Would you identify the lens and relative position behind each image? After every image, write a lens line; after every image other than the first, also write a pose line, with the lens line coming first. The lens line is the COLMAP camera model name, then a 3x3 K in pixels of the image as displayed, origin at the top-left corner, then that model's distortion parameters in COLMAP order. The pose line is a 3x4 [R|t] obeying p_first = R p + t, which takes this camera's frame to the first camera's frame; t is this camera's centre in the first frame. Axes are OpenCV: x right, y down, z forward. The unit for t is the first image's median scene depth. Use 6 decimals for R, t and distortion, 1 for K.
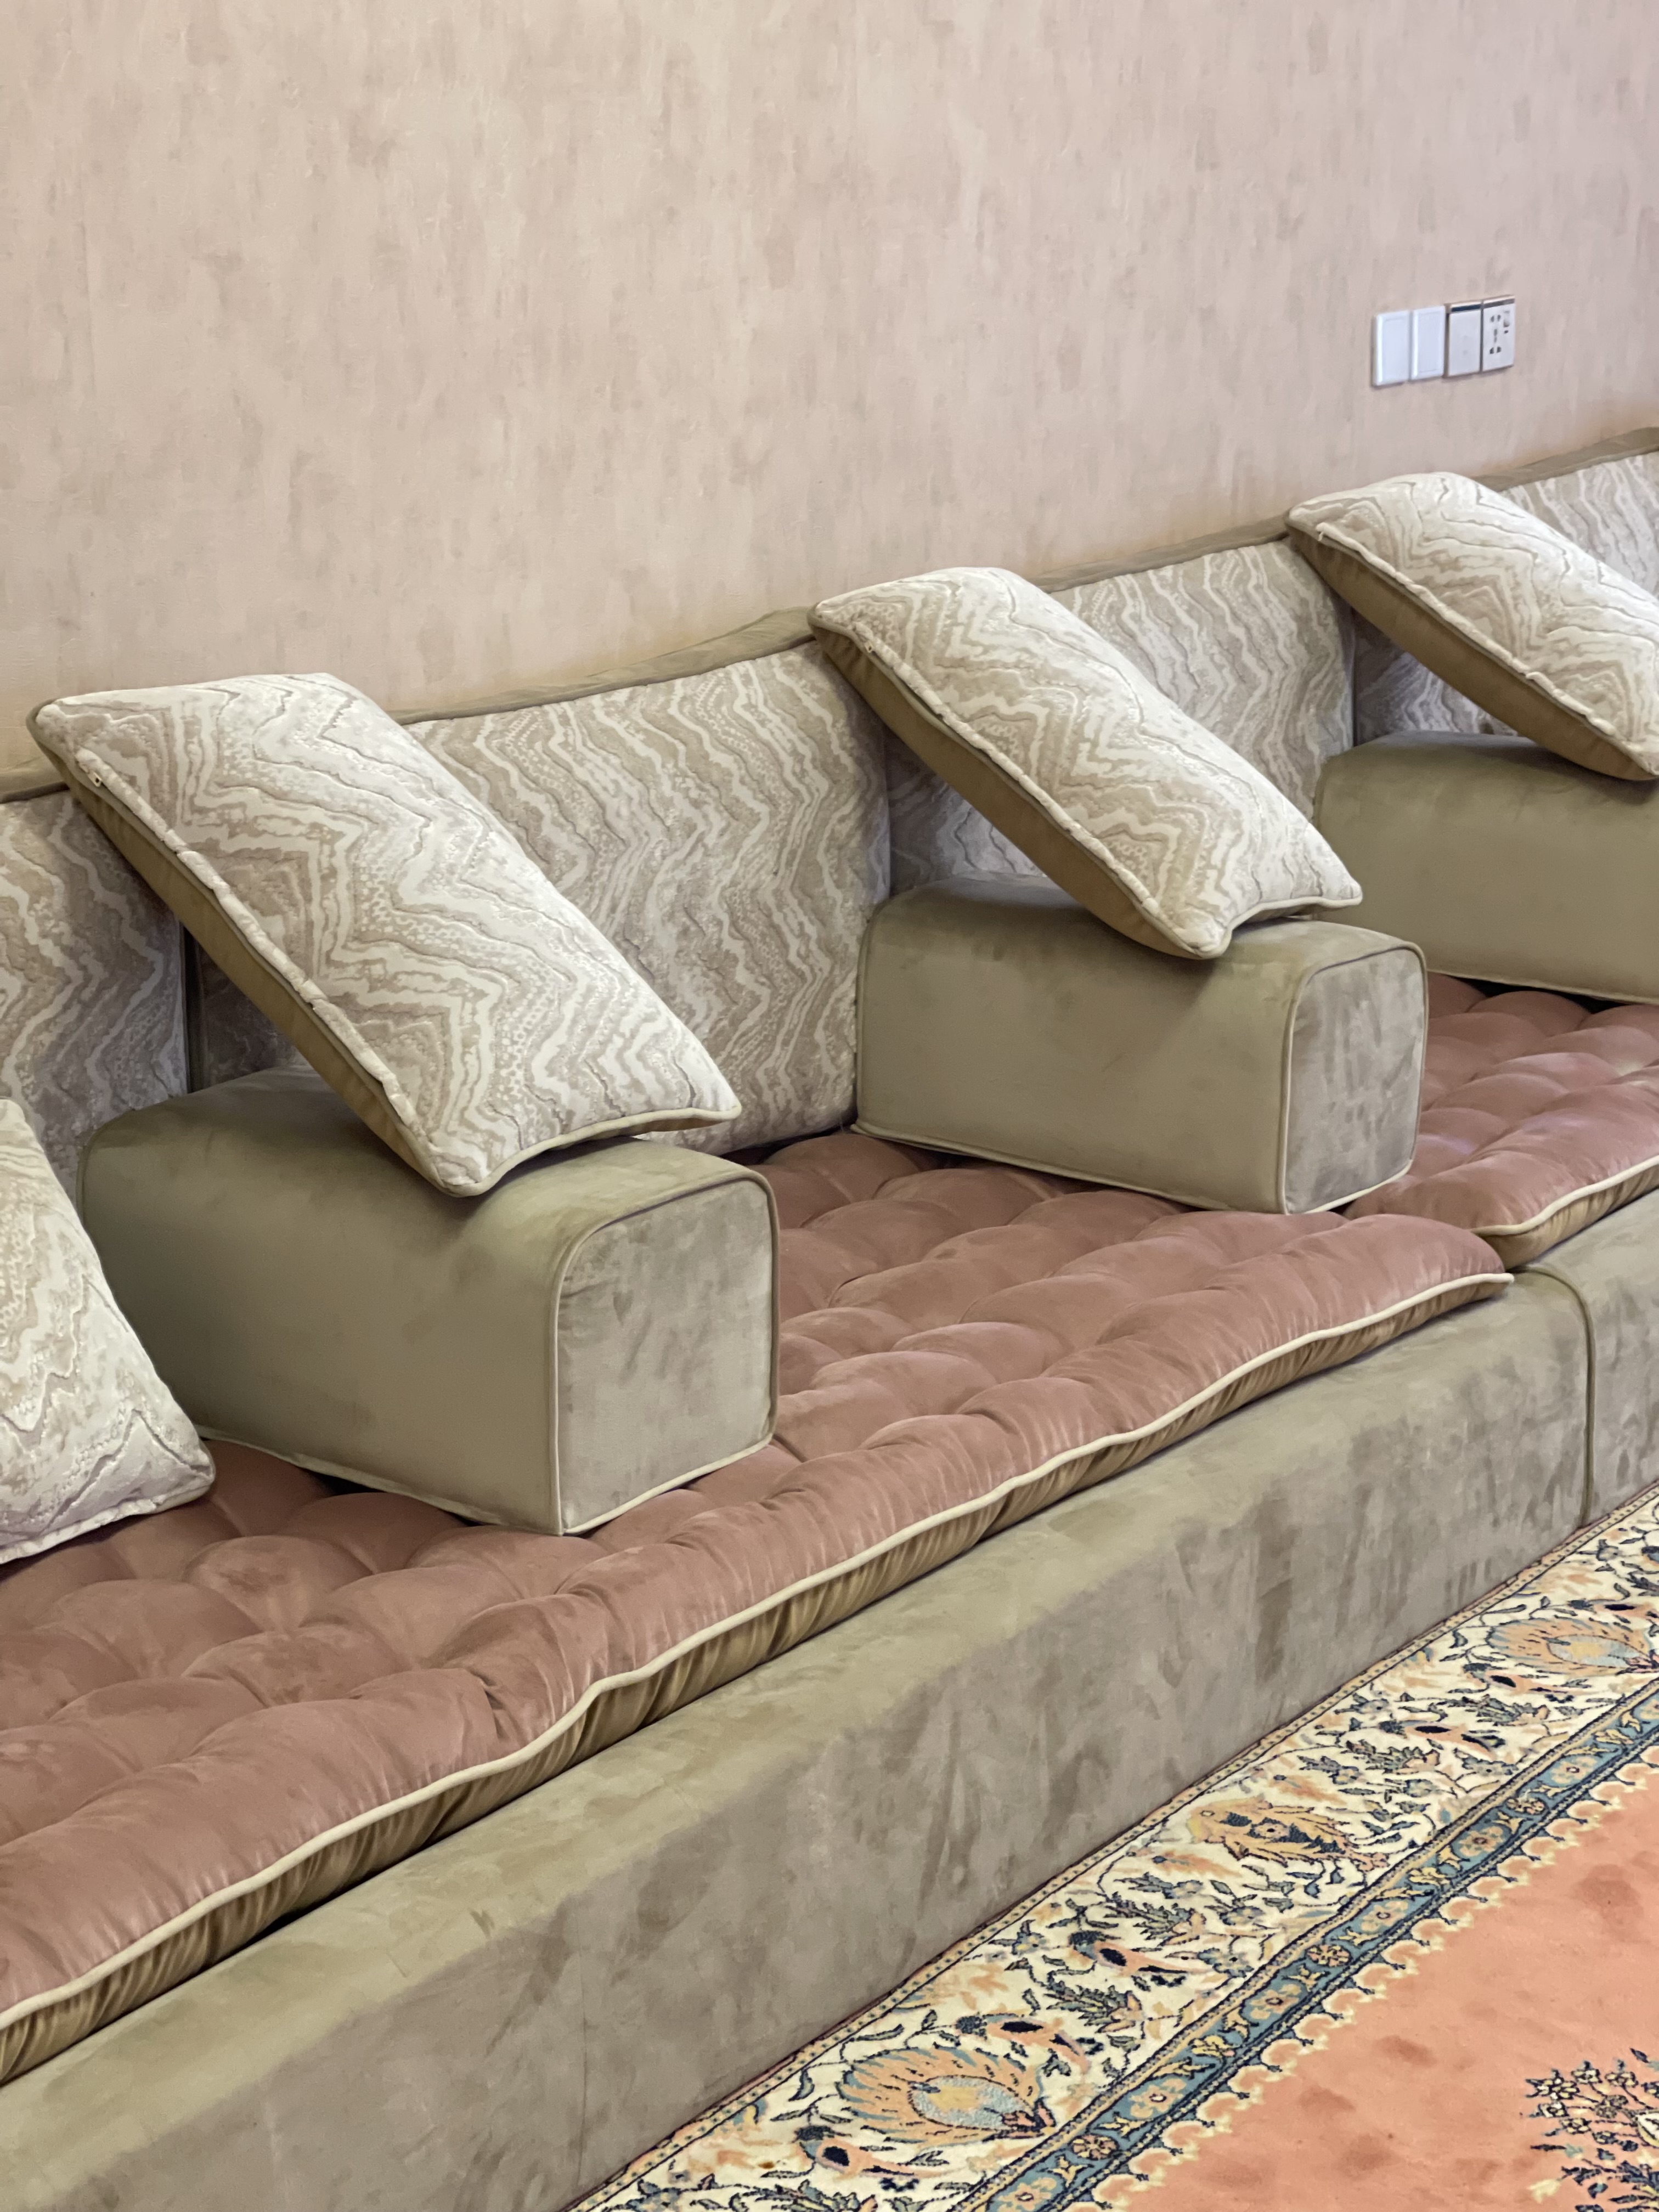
lens RADIAL K [[4069.6, 0, 895.2], [0, 4069.6, 1096.2], [0, 0, 1]] dist [0.233368, 0.000000]
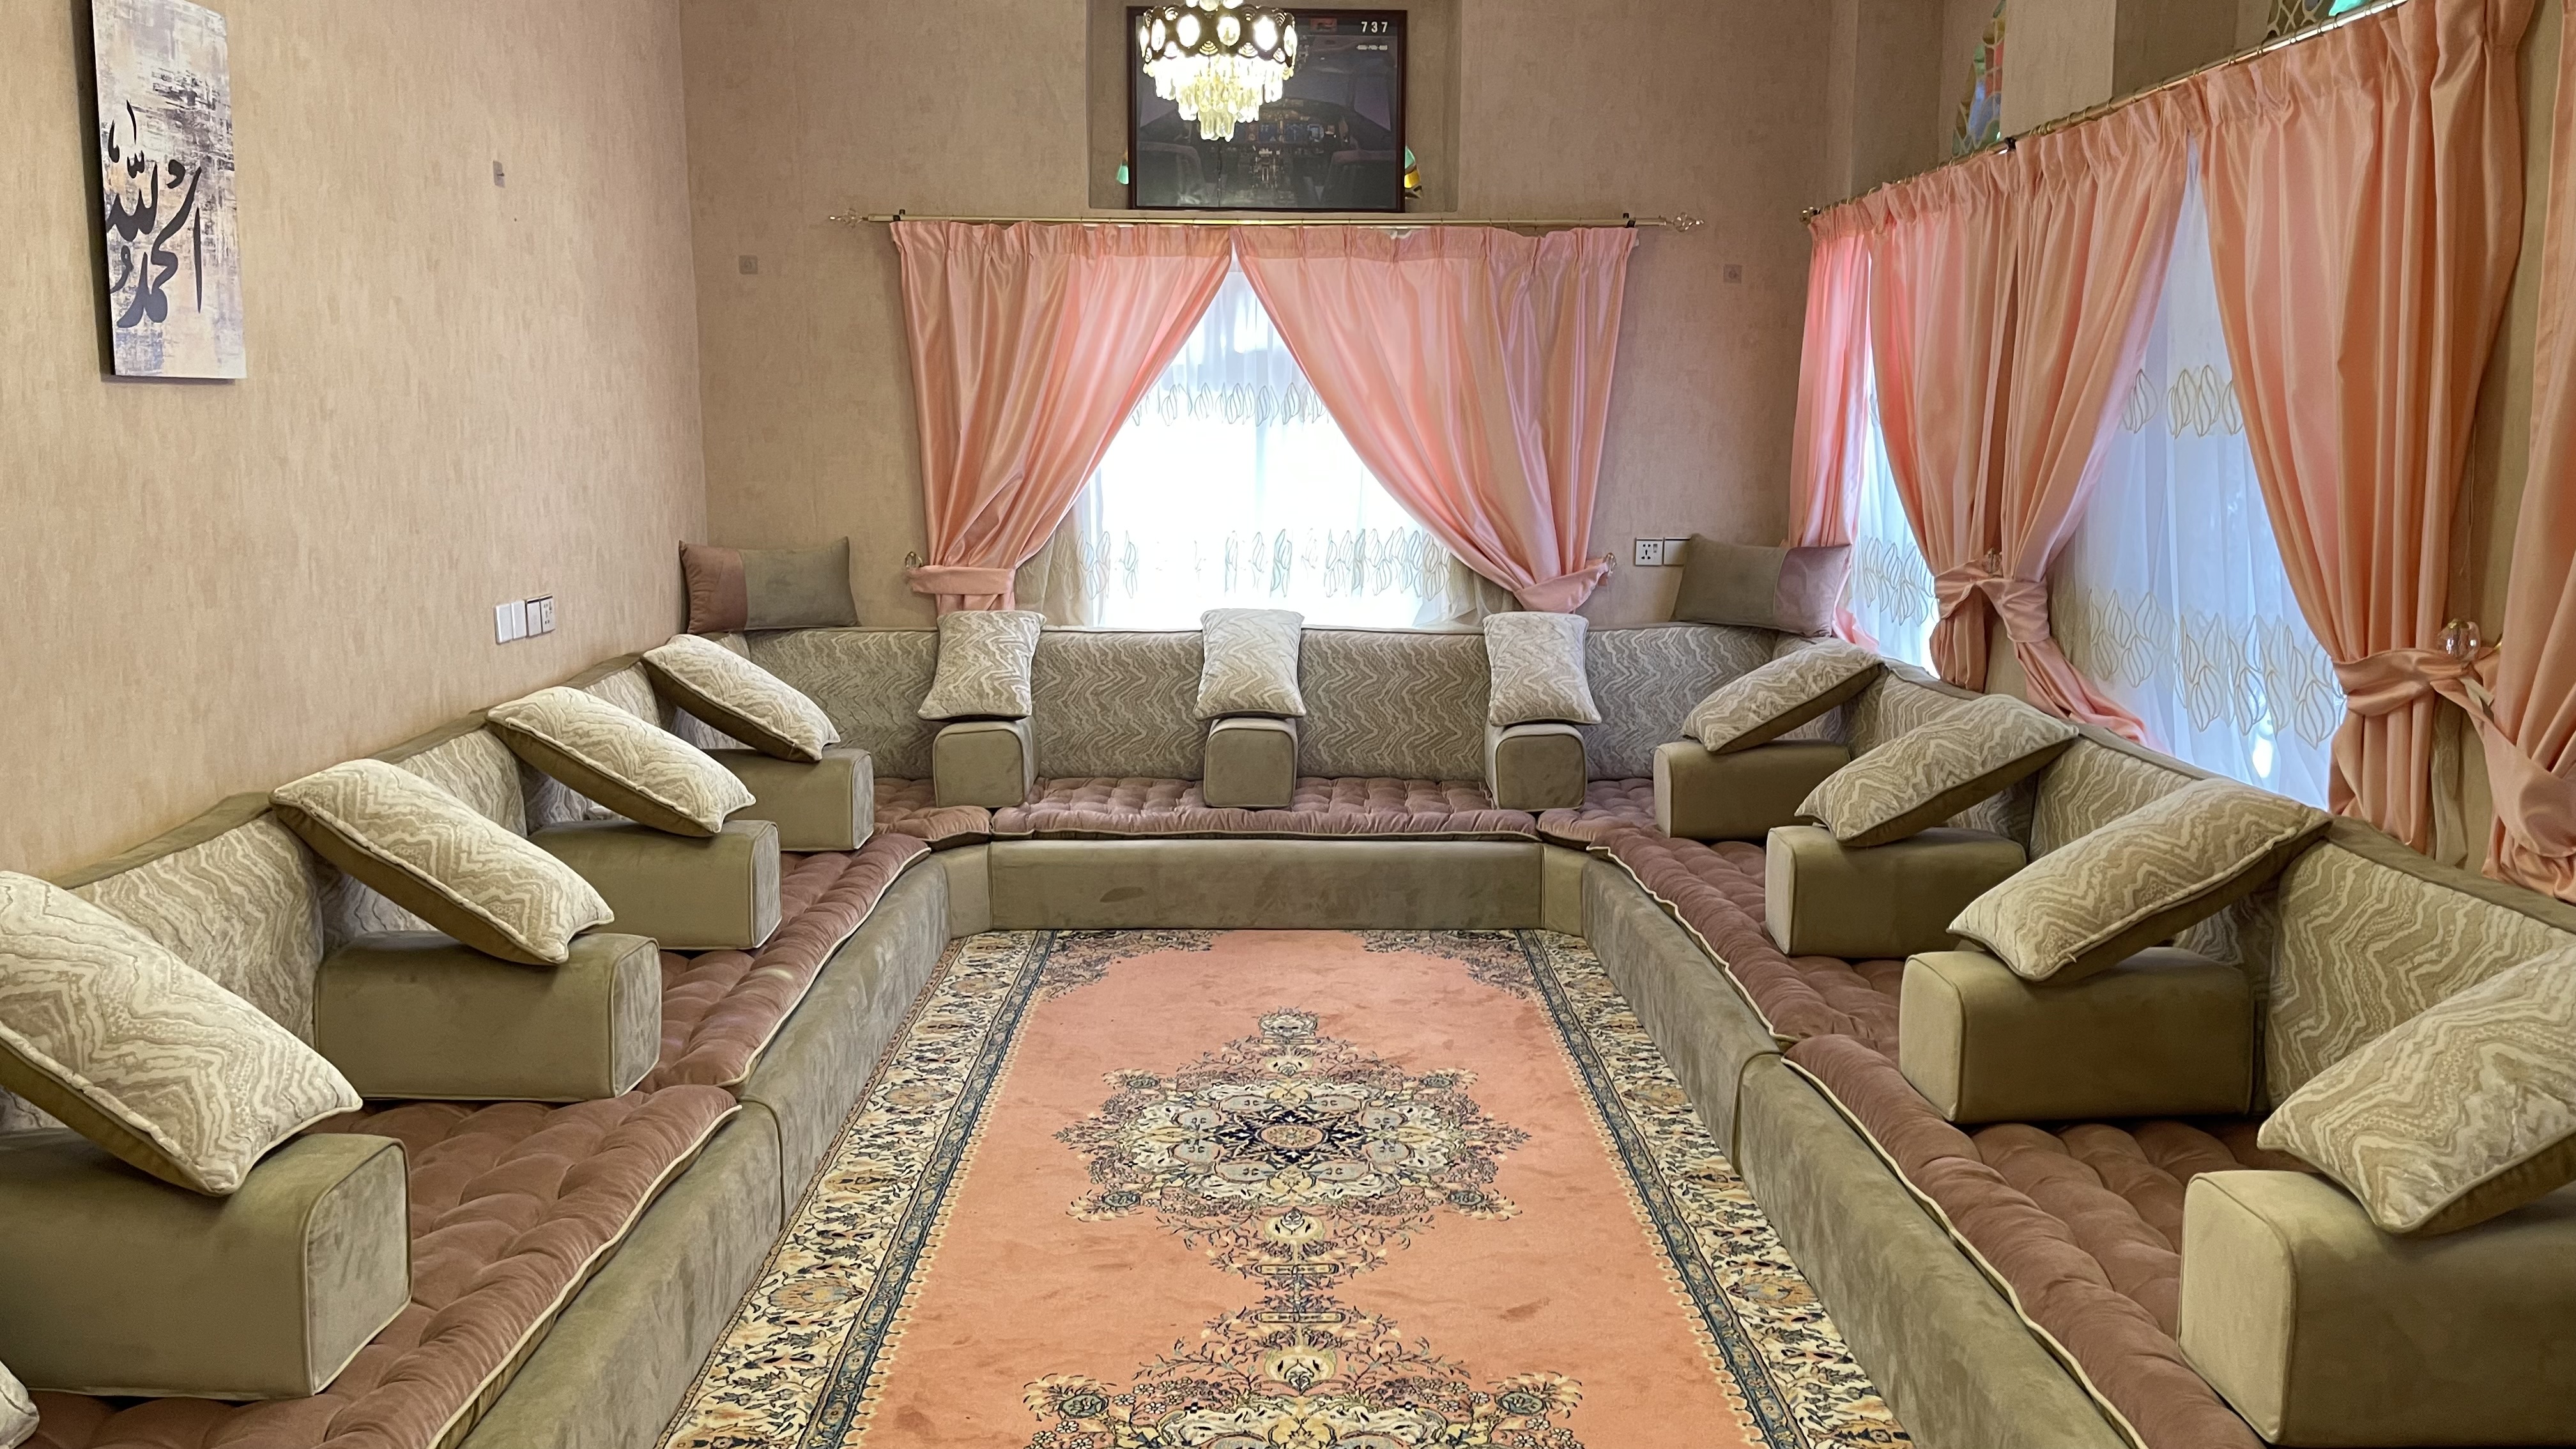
lens RADIAL K [[1937.2, 0, 1298.3], [0, 1937.2, 722.8], [0, 0, 1]] dist [0.087654, -0.071417]
pose [[0.798075, -0.079352, 0.597310, -0.190796], [0.145217, 0.987401, -0.062852, -0.041103], [-0.584798, 0.136900, 0.799544, 0.114110]]
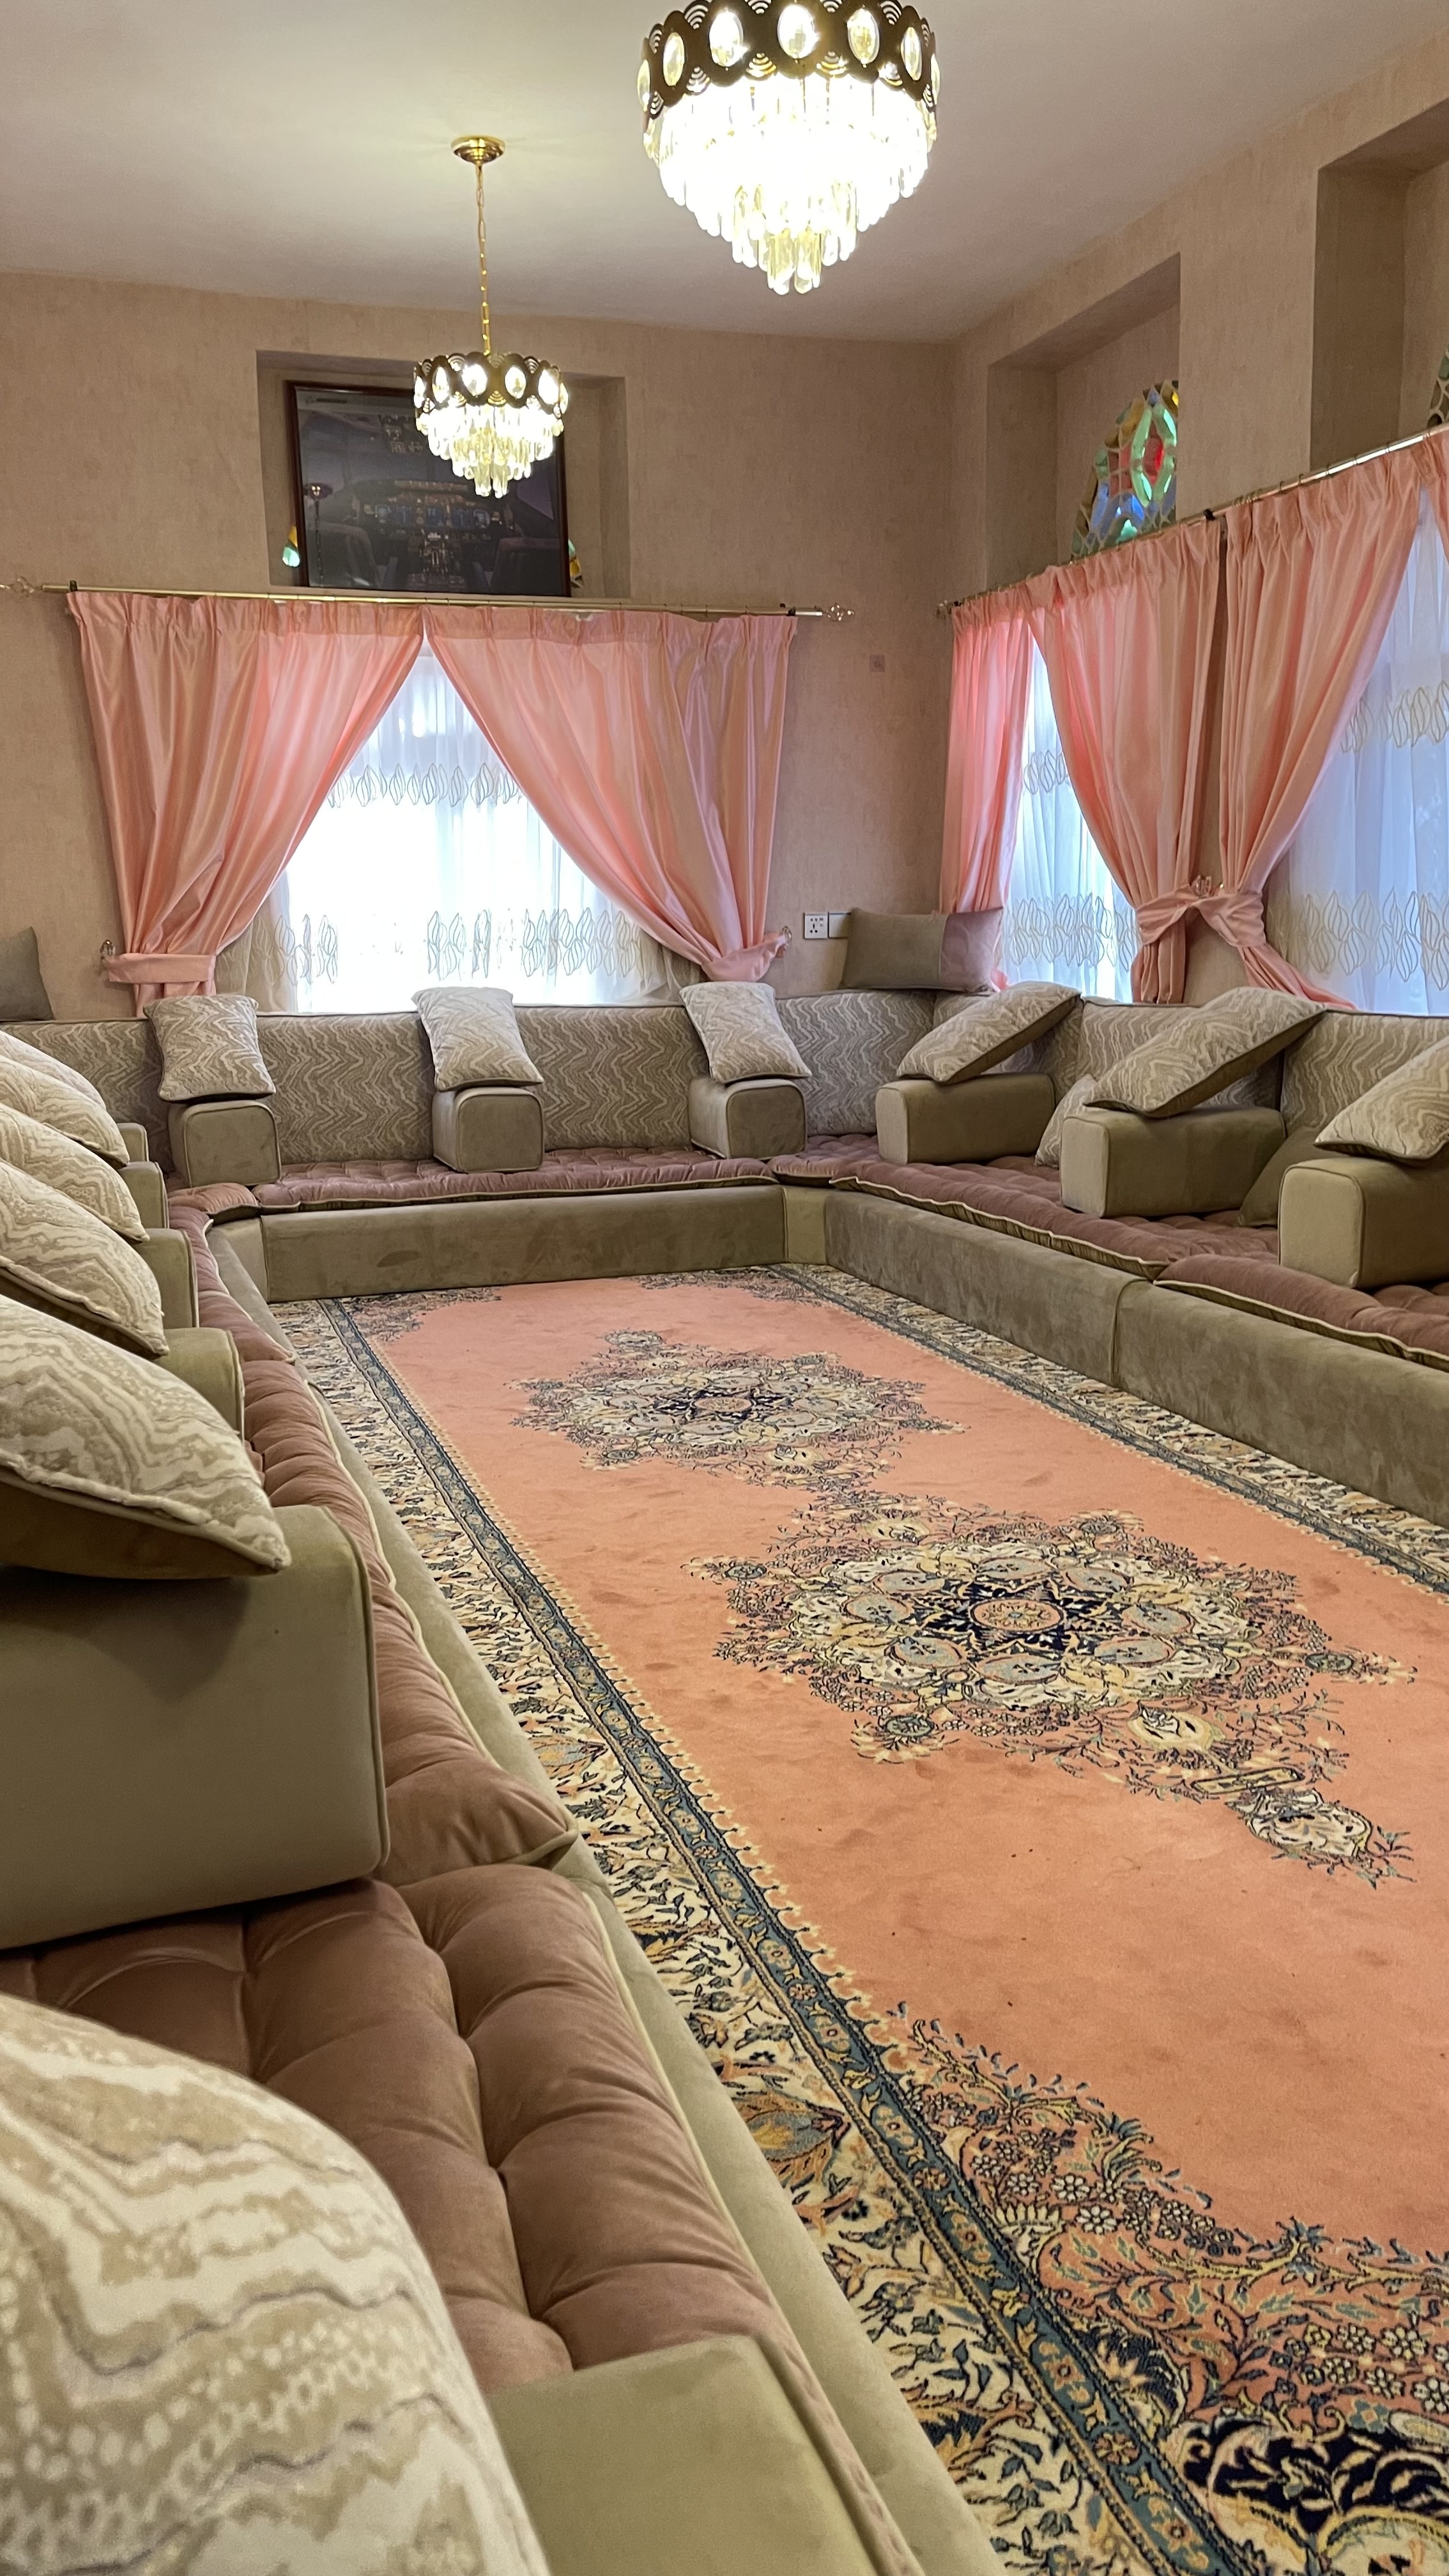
lens RADIAL K [[1937.2, 0, 713.0], [0, 1937.2, 1278.7], [0, 0, 1]] dist [0.087654, -0.071417]
pose [[0.590946, -0.150738, 0.792503, -0.522510], [0.223348, 0.974557, 0.018822, 0.025681], [-0.775176, 0.165882, 0.609578, 0.307001]]
